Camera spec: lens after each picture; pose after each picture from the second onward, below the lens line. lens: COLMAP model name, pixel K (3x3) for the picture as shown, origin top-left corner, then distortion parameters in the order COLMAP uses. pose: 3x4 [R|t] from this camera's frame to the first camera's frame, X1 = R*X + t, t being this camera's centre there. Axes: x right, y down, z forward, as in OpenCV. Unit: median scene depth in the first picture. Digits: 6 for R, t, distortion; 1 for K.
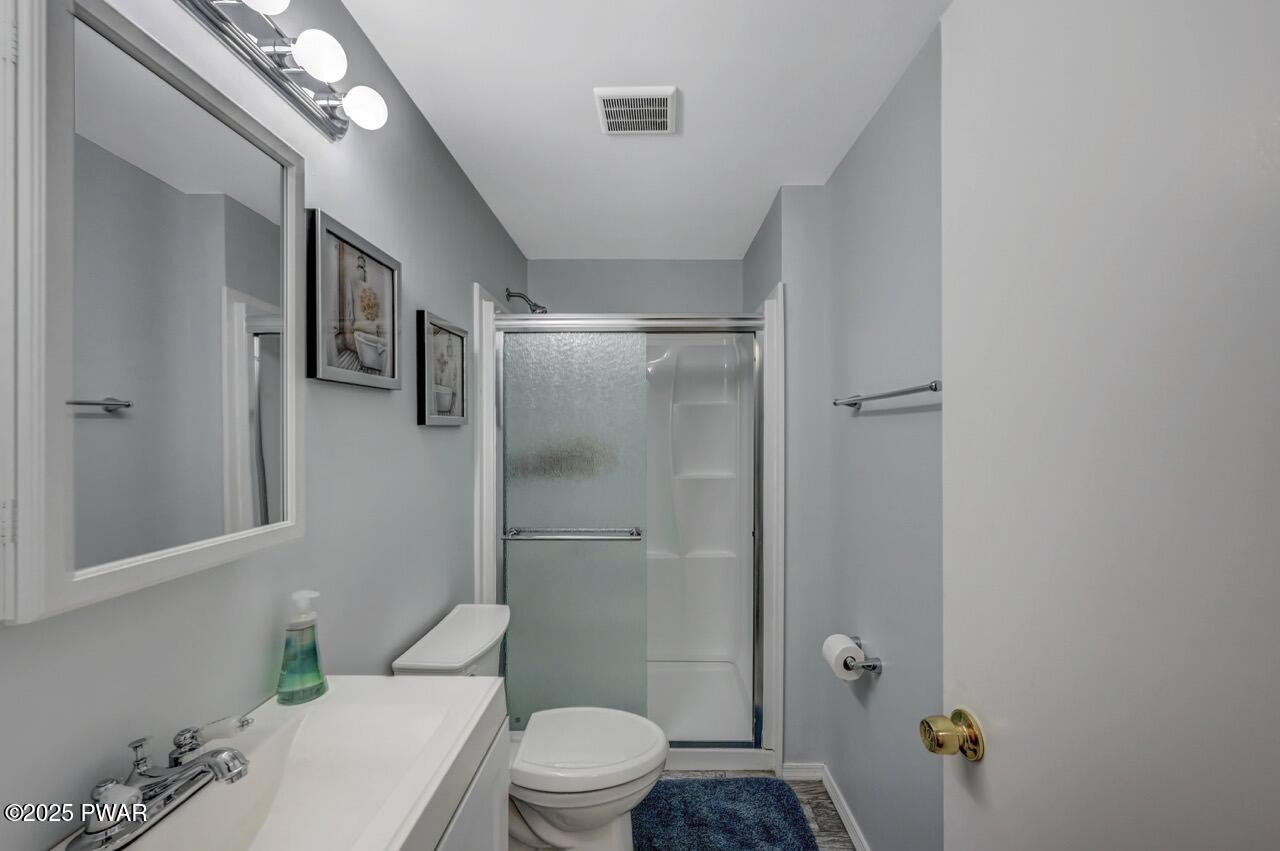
lens RADIAL K [[512.6, 0, 648.0], [0, 512.6, 430.2], [0, 0, 1]] dist [-0.001207, 0.000271]
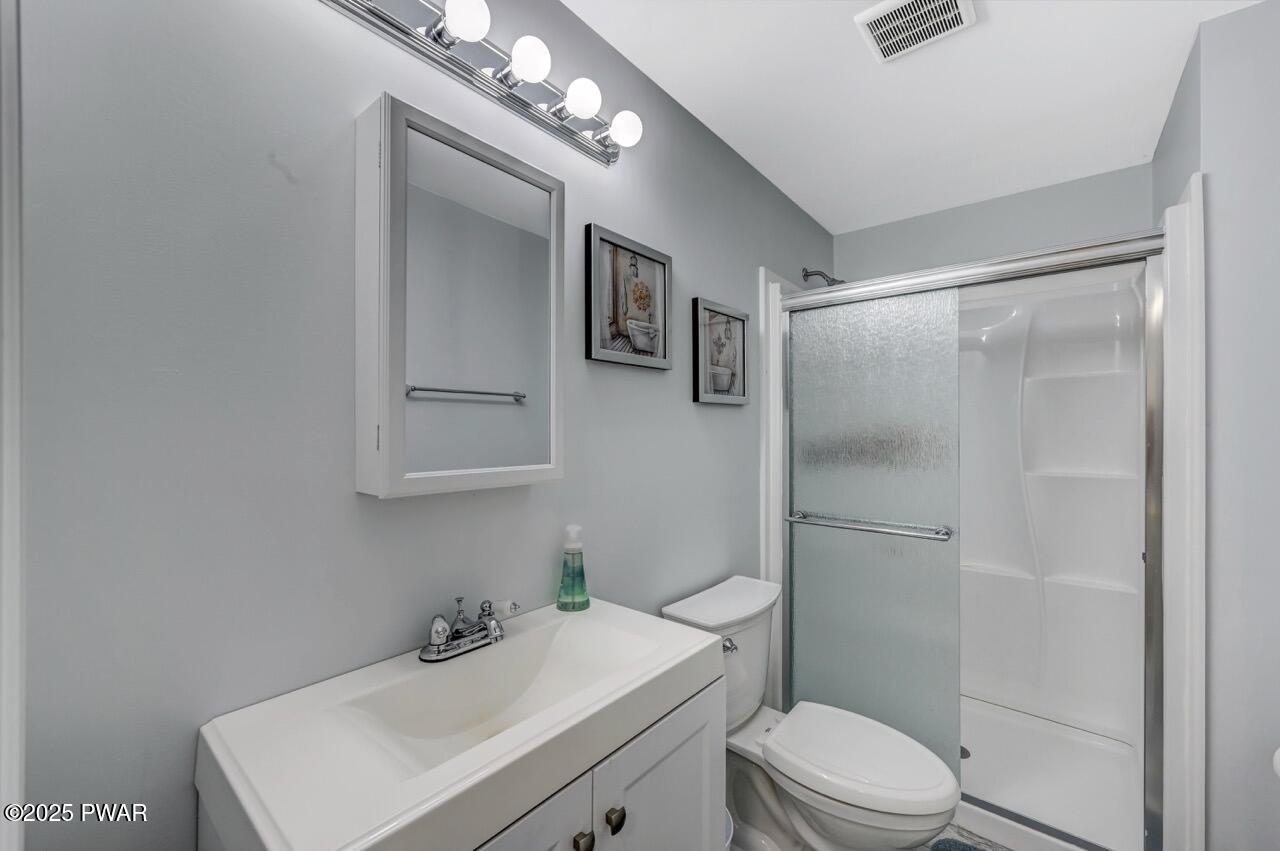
lens RADIAL K [[512.6, 0, 648.0], [0, 512.6, 430.2], [0, 0, 1]] dist [-0.001207, 0.000271]
pose [[0.775294, 0.004404, -0.631586, 0.204898], [-0.003755, 0.999990, 0.002362, 0.056870], [0.631590, 0.000540, 0.775302, 0.095440]]
